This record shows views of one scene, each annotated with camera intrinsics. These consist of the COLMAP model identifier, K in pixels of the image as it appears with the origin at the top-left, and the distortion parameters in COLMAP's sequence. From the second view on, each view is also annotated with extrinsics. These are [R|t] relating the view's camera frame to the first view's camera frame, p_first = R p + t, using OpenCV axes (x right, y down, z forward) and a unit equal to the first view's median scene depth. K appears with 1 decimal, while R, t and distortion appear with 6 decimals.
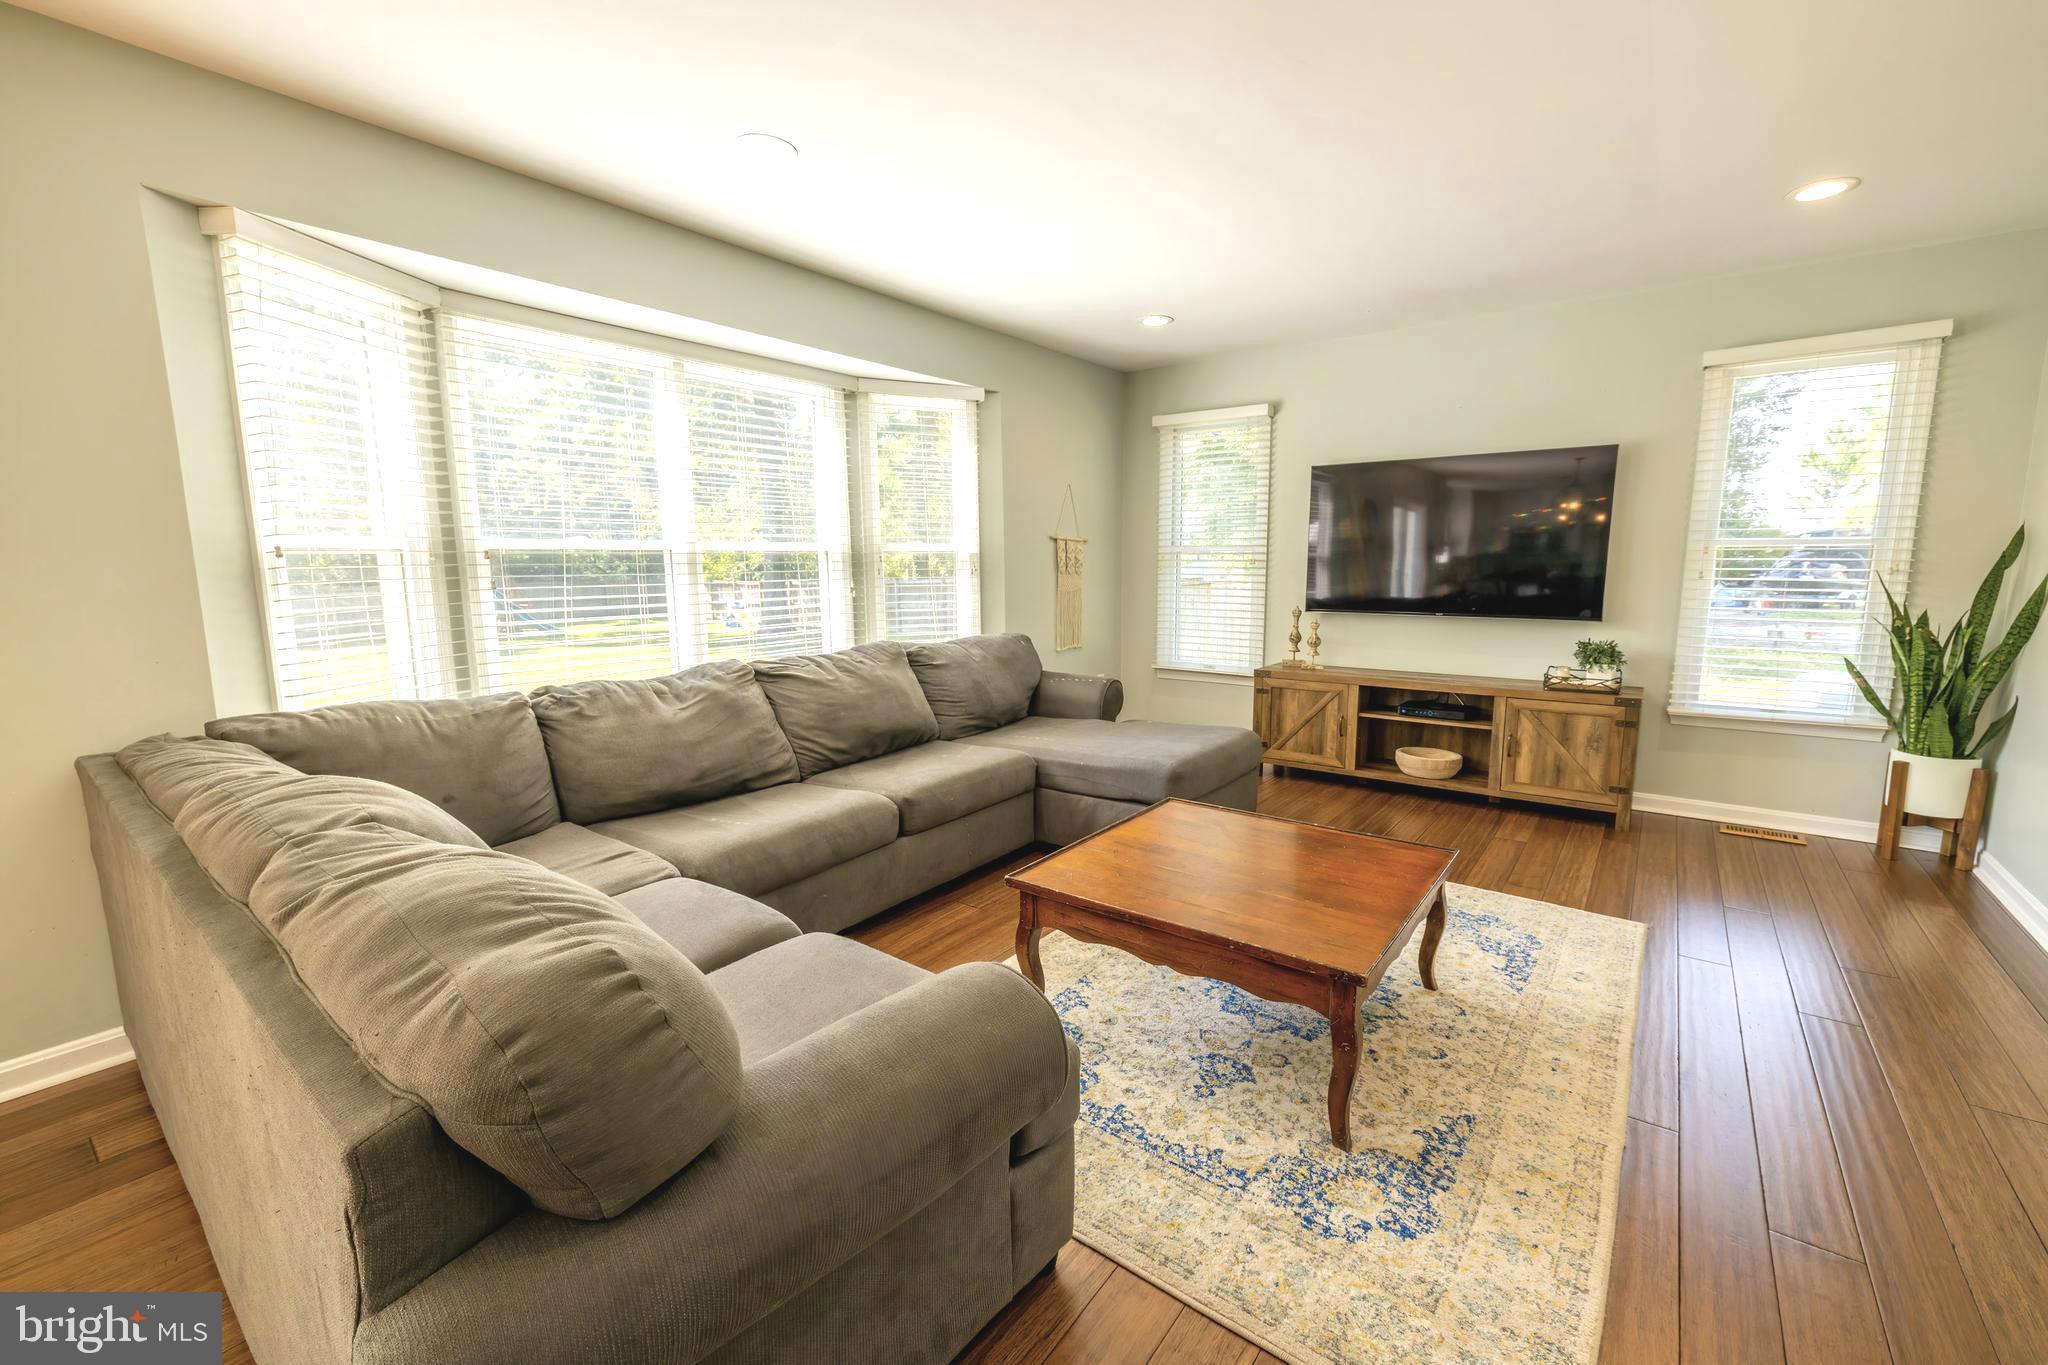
lens RADIAL K [[849.0, 0, 1032.0], [0, 849.0, 679.9], [0, 0, 1]] dist [-0.006212, 0.000919]
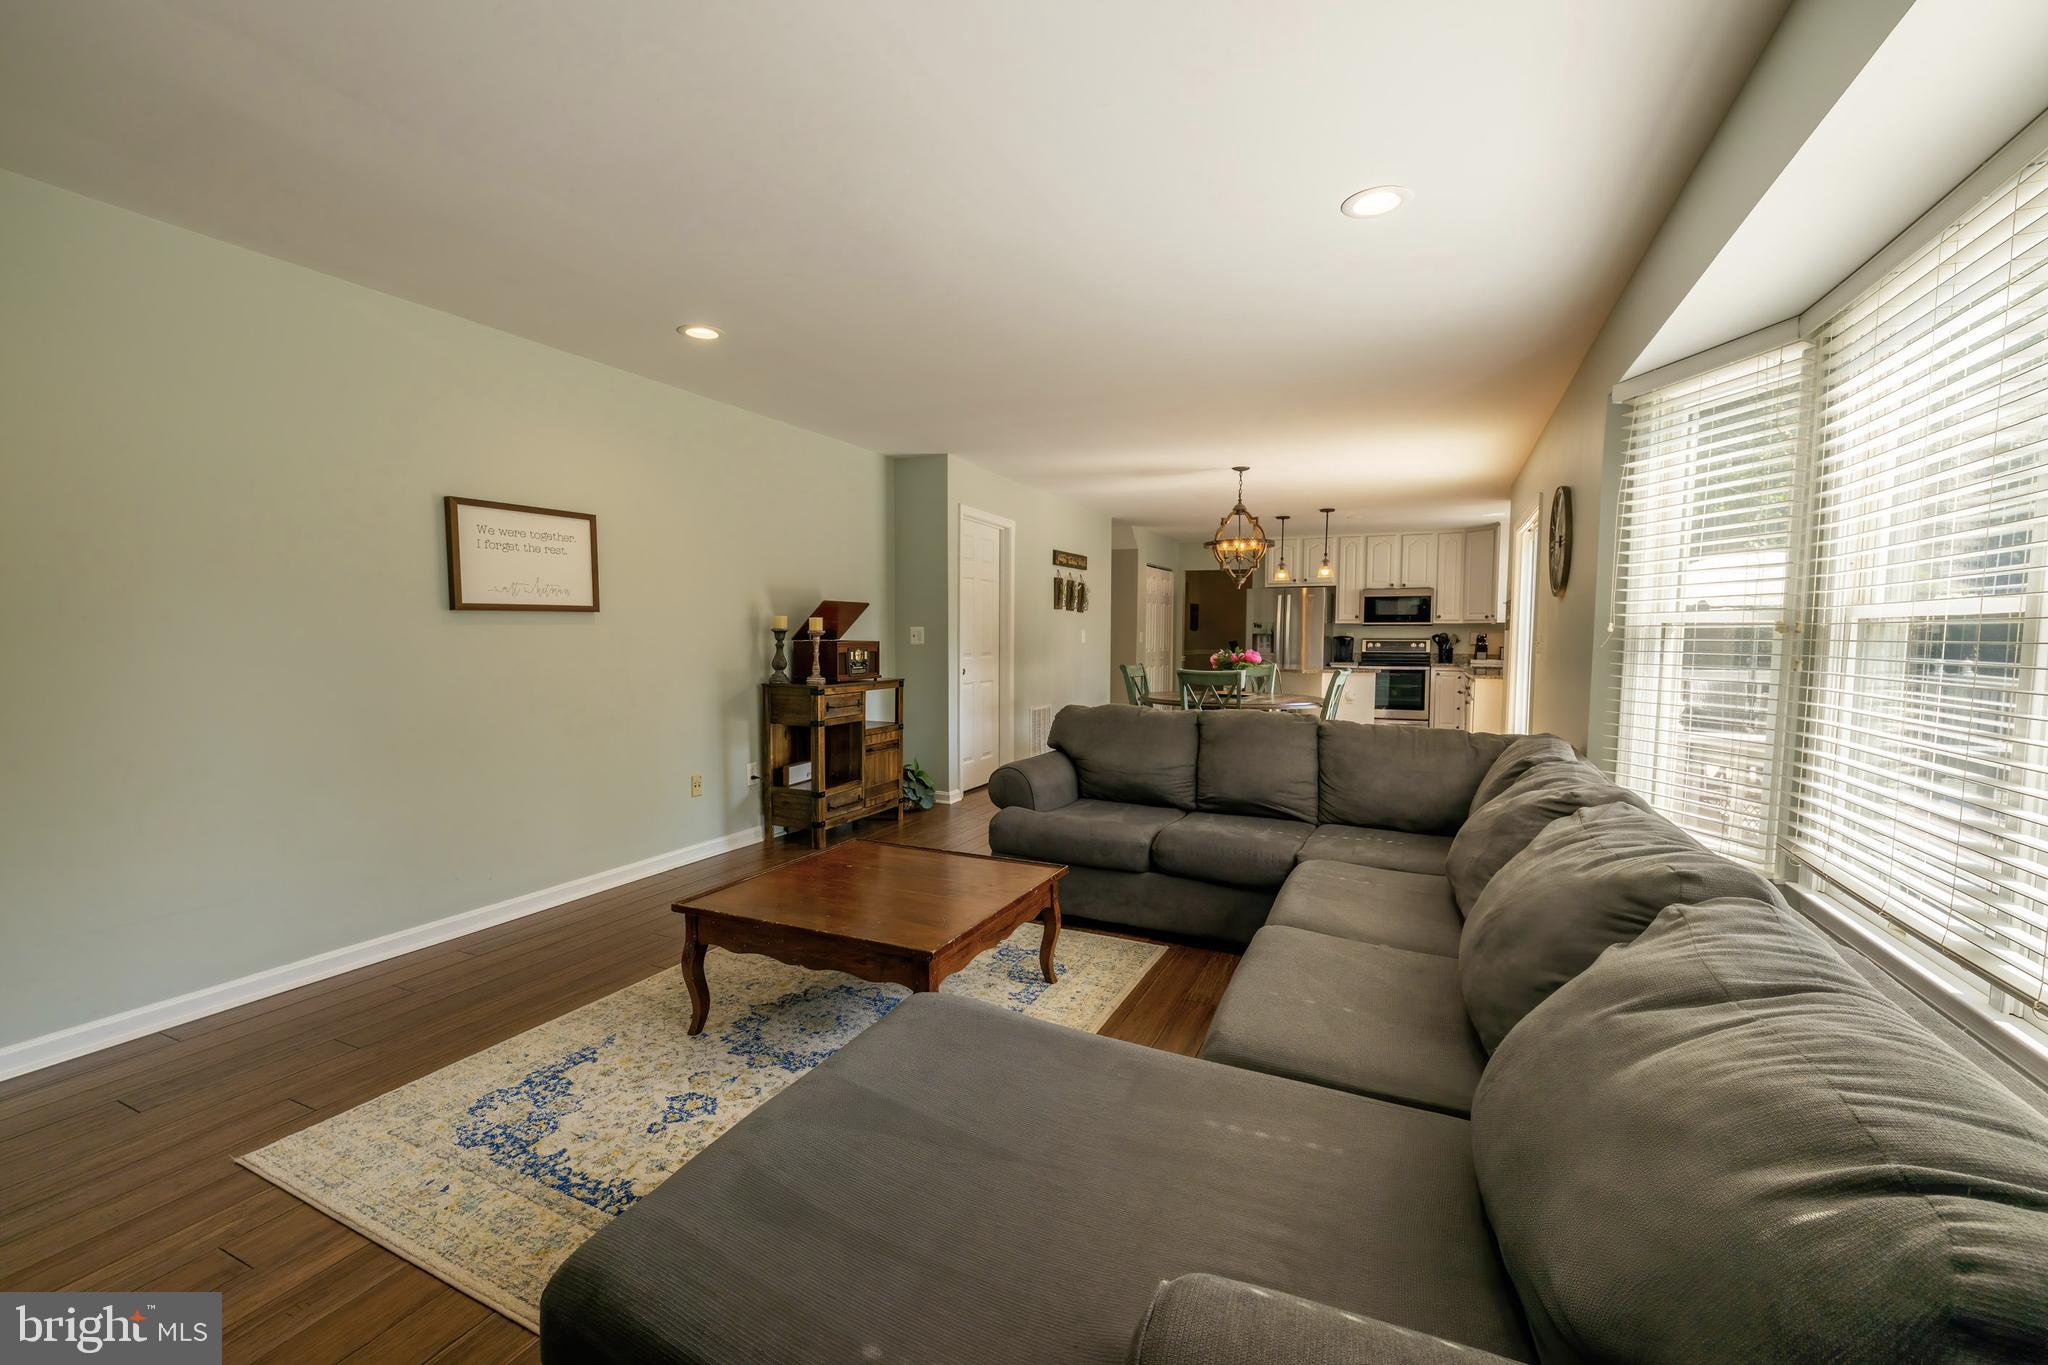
lens RADIAL K [[849.0, 0, 1030.0], [0, 849.0, 681.3], [0, 0, 1]] dist [-0.006212, 0.000919]
pose [[-0.977808, 0.012055, -0.209158, 0.167003], [-0.029530, 0.980446, 0.194562, -0.174200], [0.207413, 0.196421, -0.958331, 1.222879]]
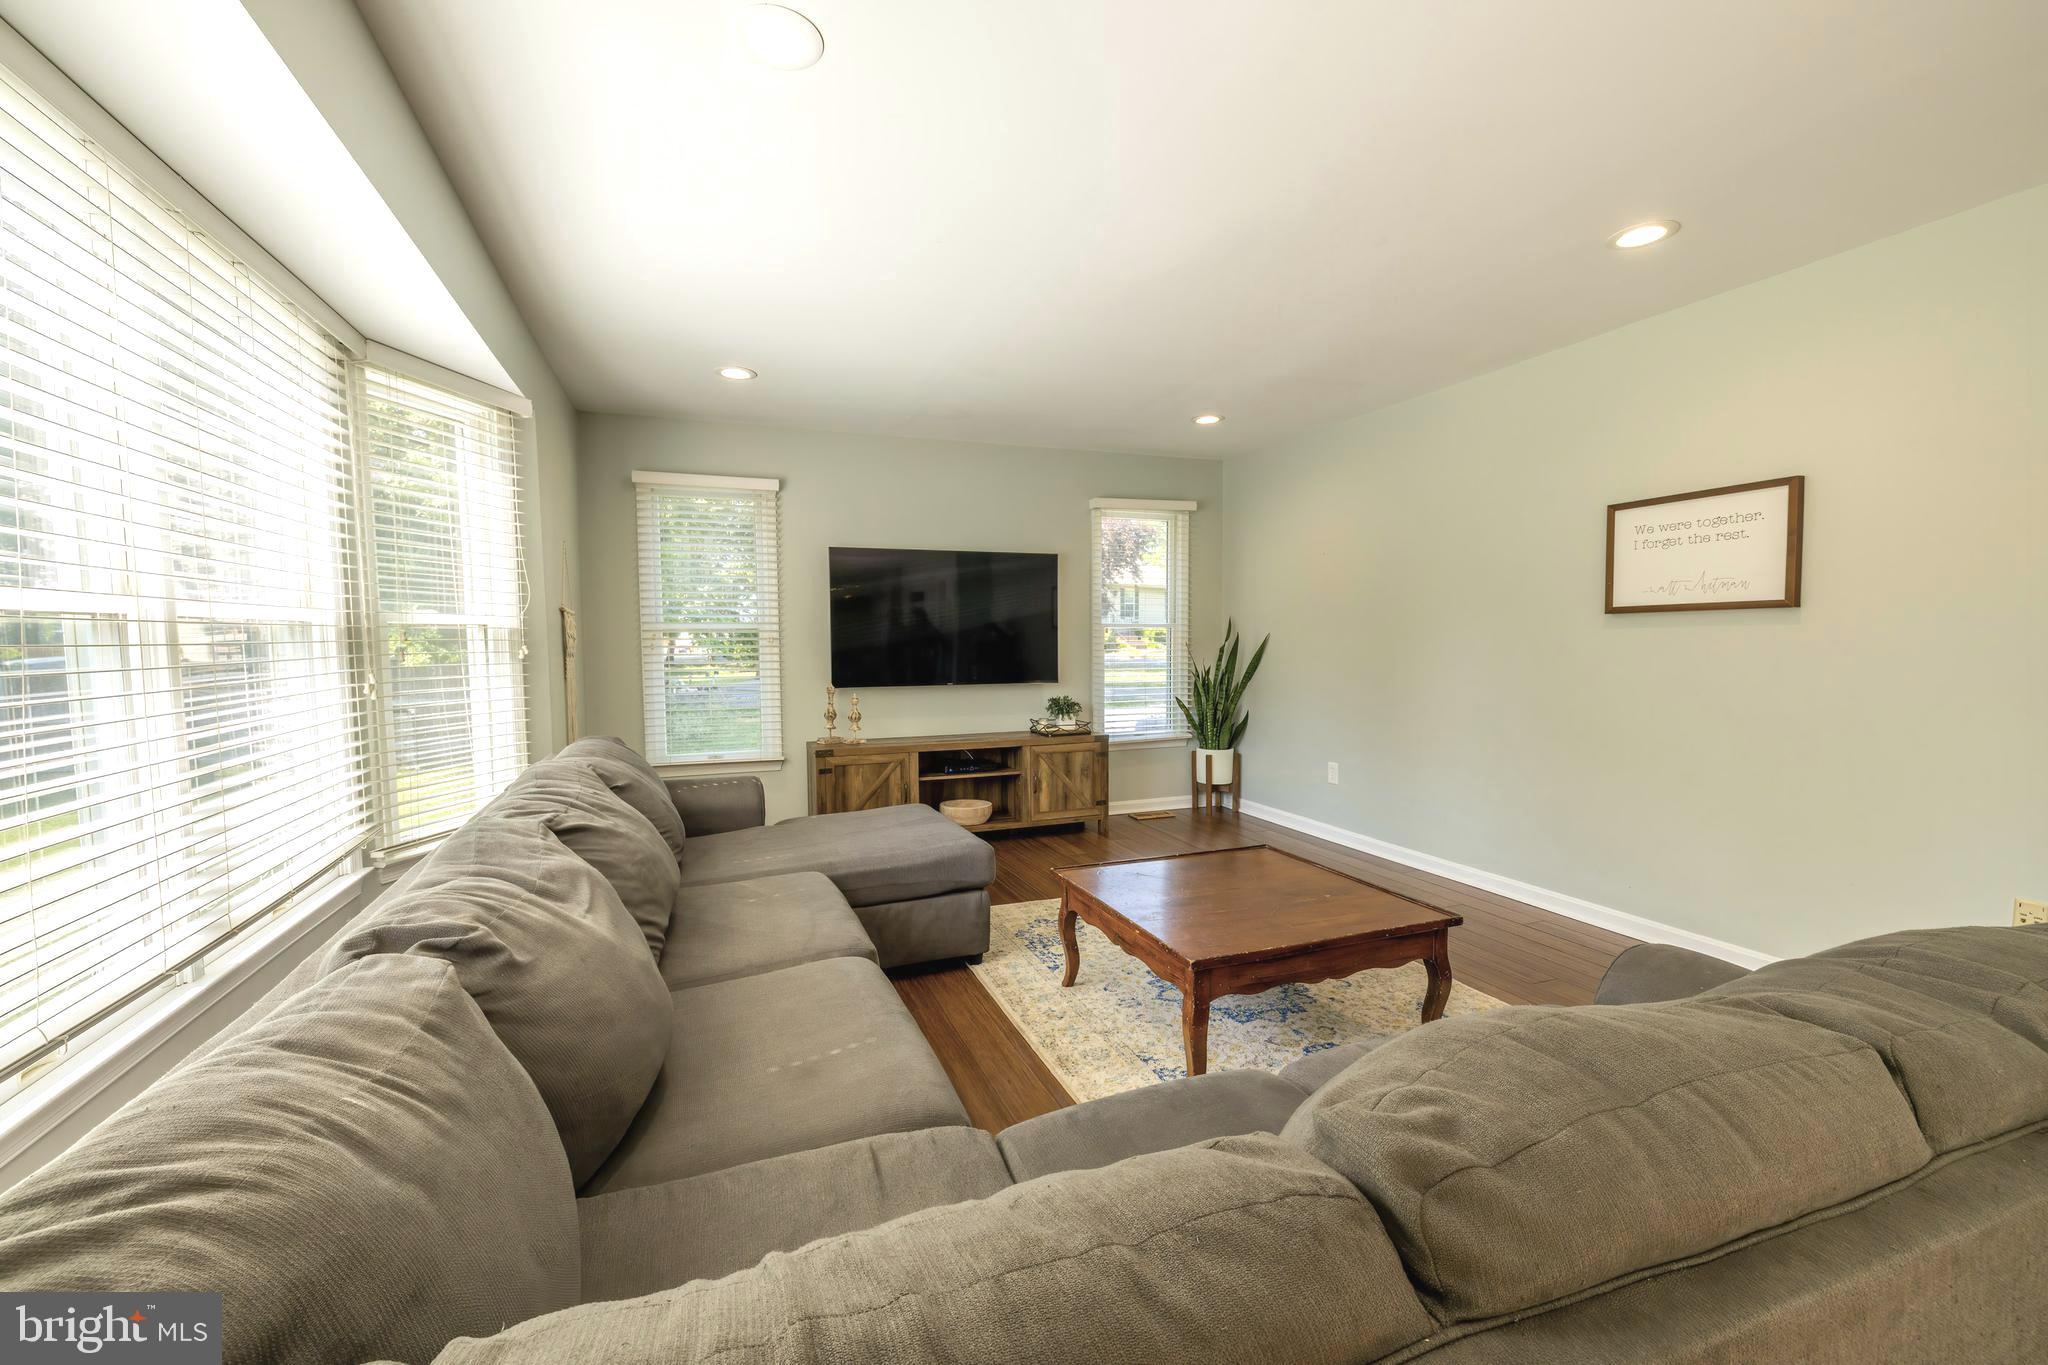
lens RADIAL K [[849.0, 0, 1025.9], [0, 849.0, 680.9], [0, 0, 1]] dist [-0.006212, 0.000919]
pose [[0.528841, -0.043805, 0.847590, -0.513659], [0.120964, 0.992362, -0.024186, -0.046222], [-0.840057, 0.115318, 0.530100, 0.337457]]
